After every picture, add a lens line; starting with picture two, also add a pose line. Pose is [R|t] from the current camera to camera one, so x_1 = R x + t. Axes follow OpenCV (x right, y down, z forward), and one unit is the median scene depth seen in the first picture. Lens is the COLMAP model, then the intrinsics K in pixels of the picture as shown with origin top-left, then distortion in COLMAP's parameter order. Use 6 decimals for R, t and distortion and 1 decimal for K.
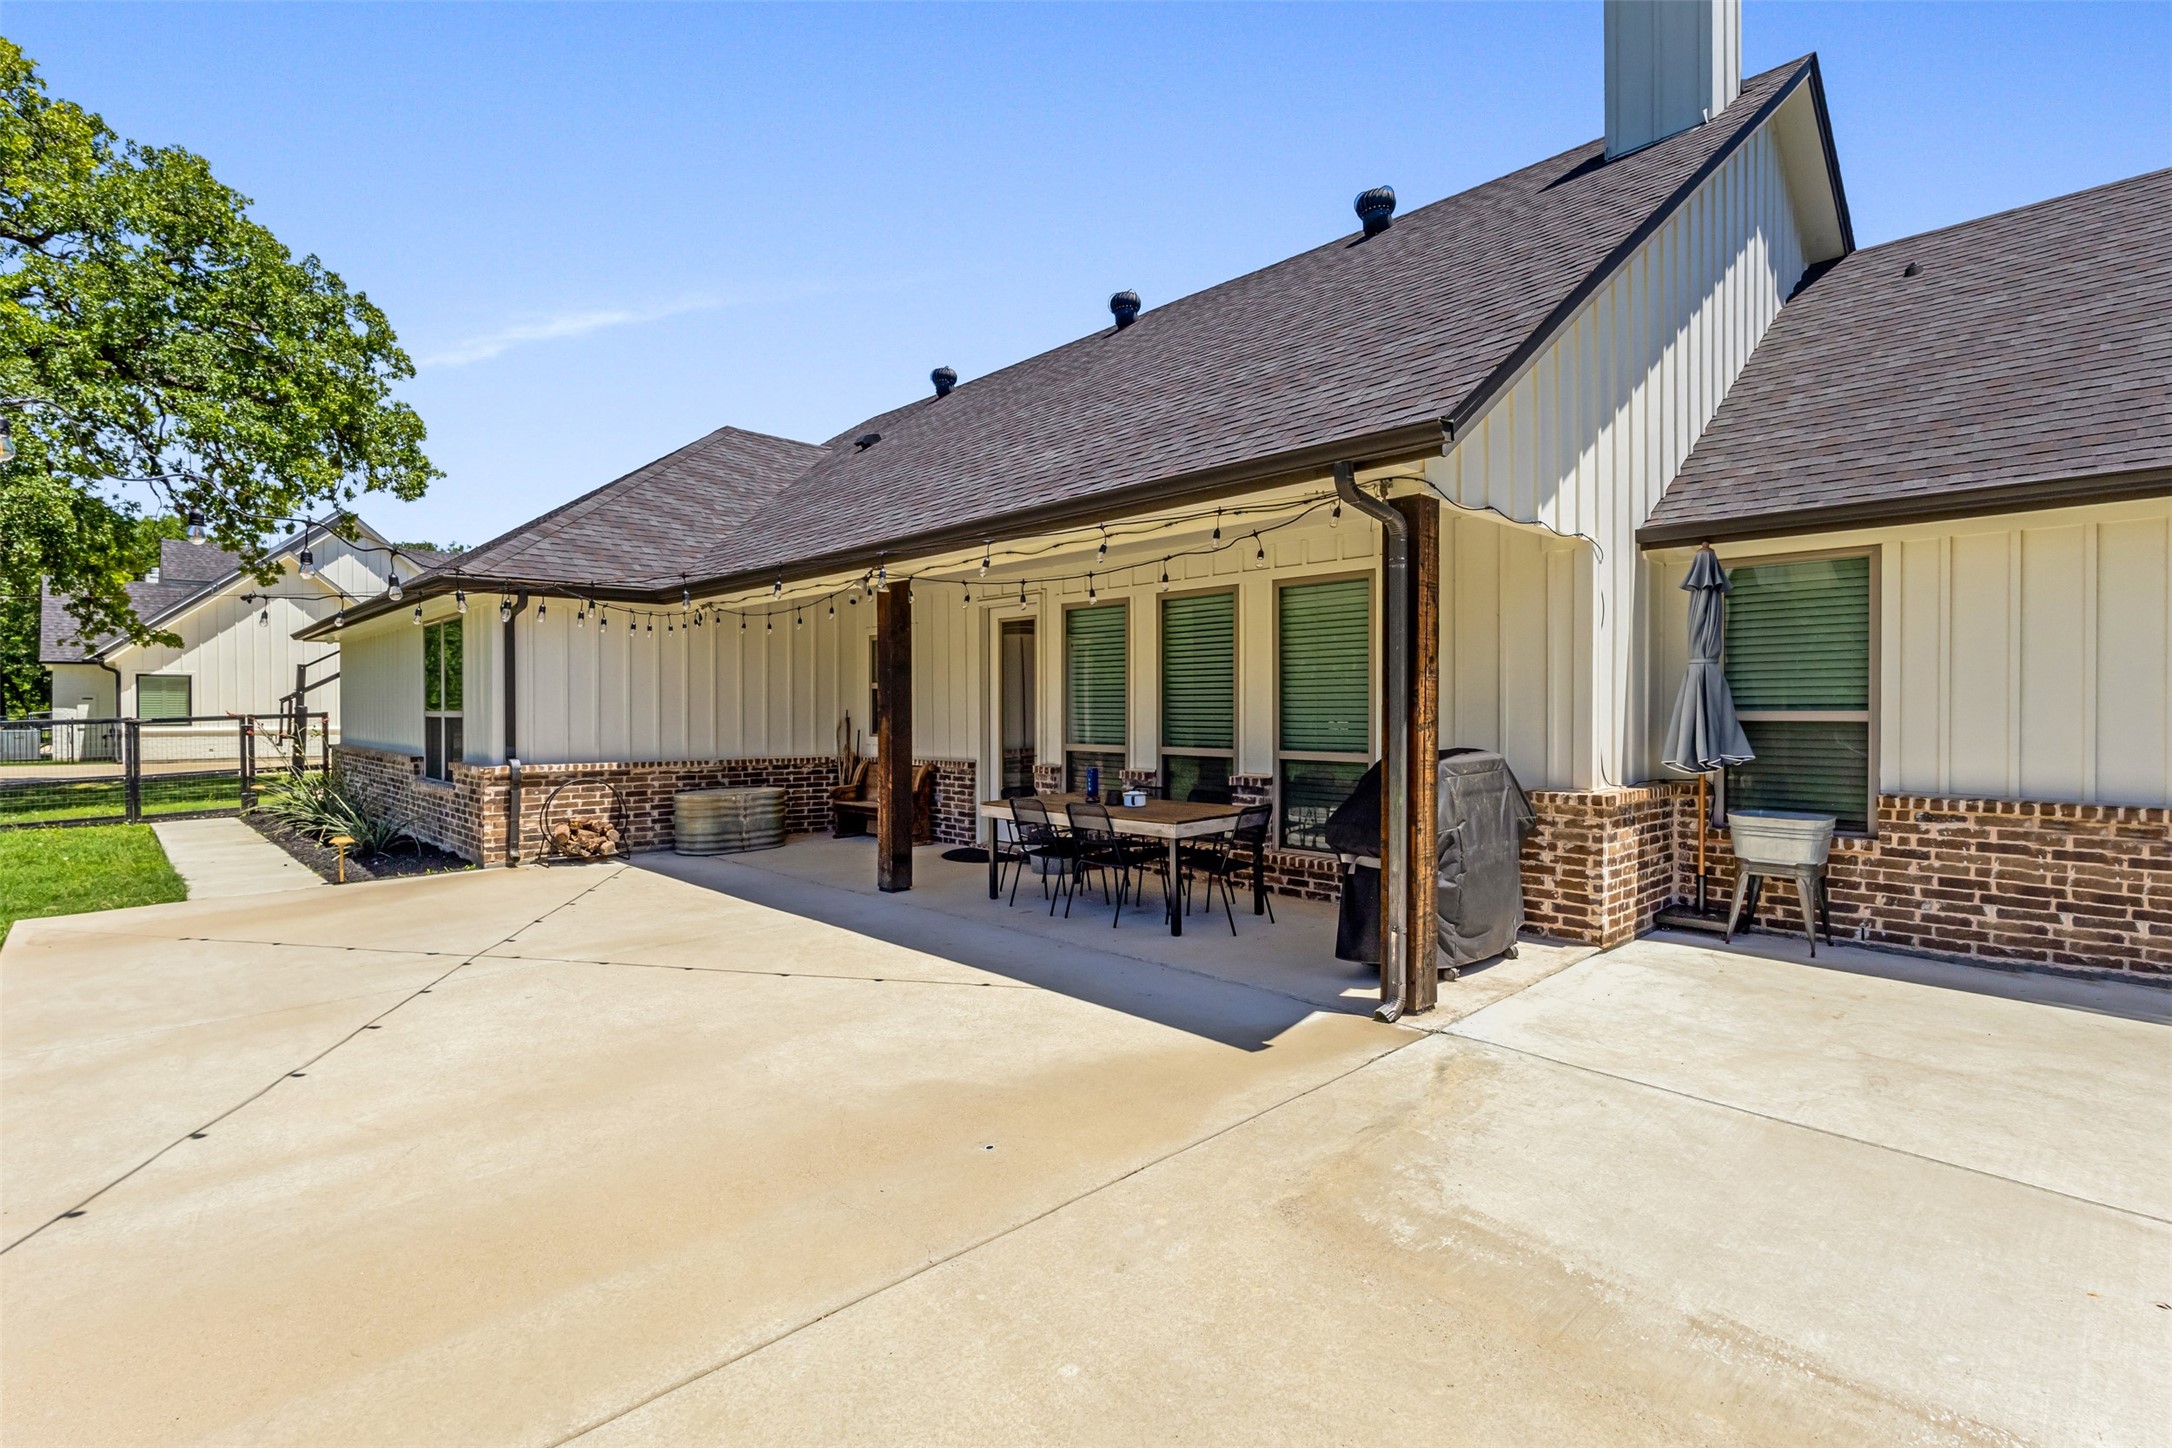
lens RADIAL K [[1012.8, 0, 1081.4], [0, 1012.8, 726.0], [0, 0, 1]] dist [0.003227, 0.000285]
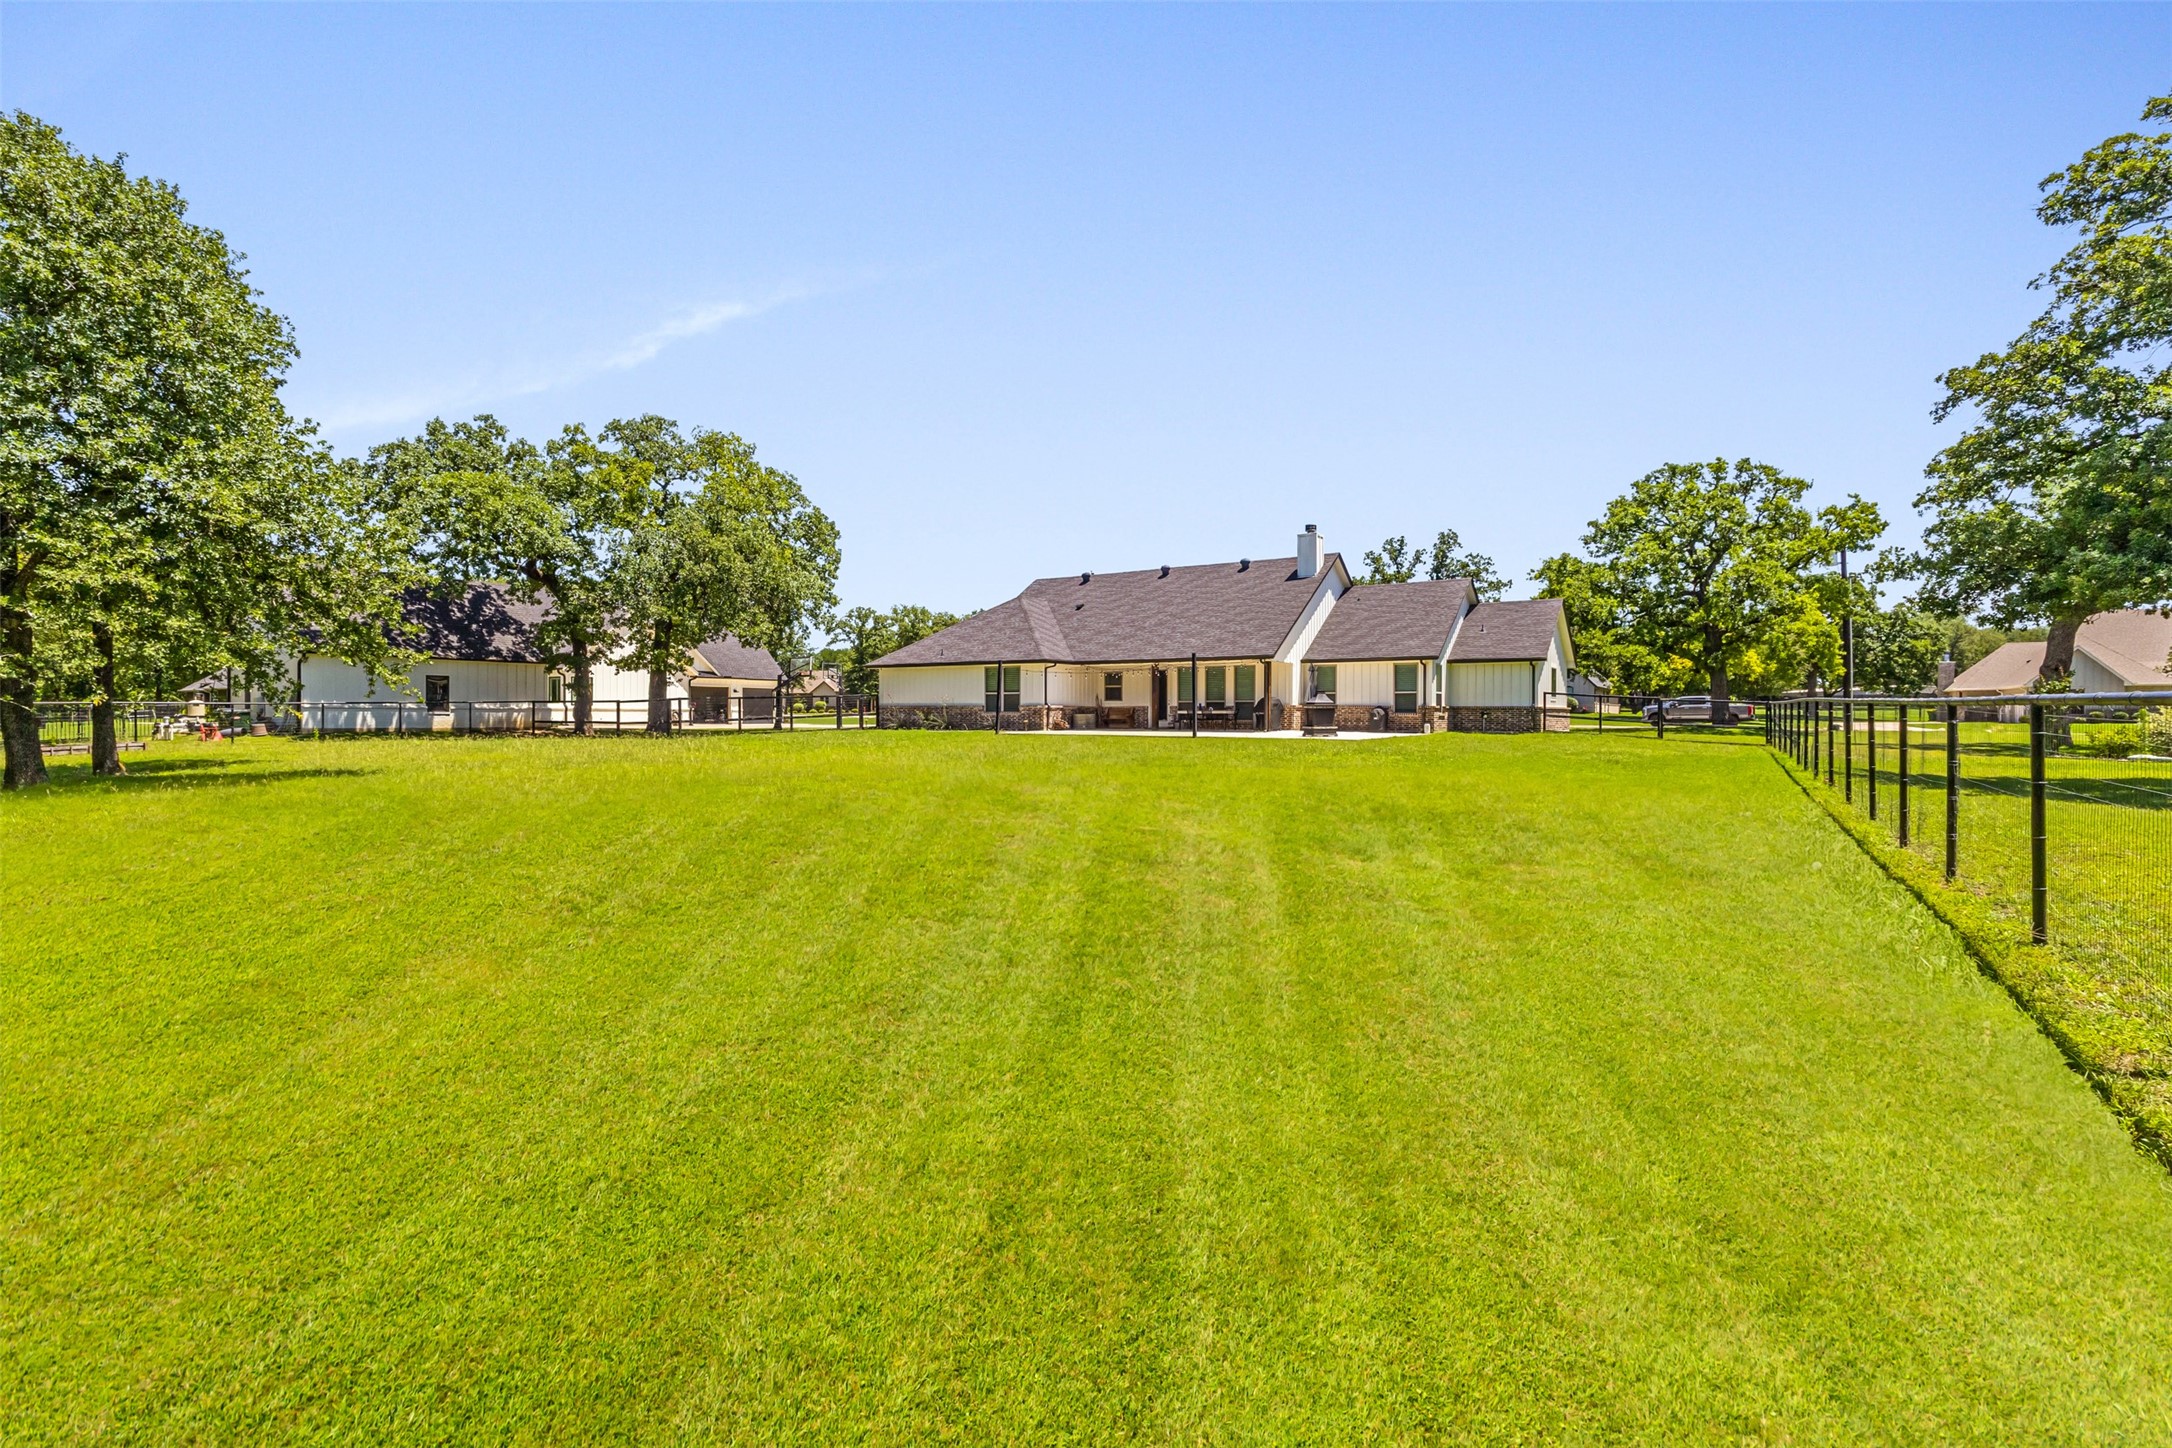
lens RADIAL K [[1012.8, 0, 1082.4], [0, 1012.8, 712.5], [0, 0, 1]] dist [0.003227, 0.000285]
pose [[0.975816, 0.002521, 0.218580, -1.604619], [0.001253, 0.999853, -0.017123, 0.168217], [-0.218591, 0.016983, 0.975669, -3.636777]]
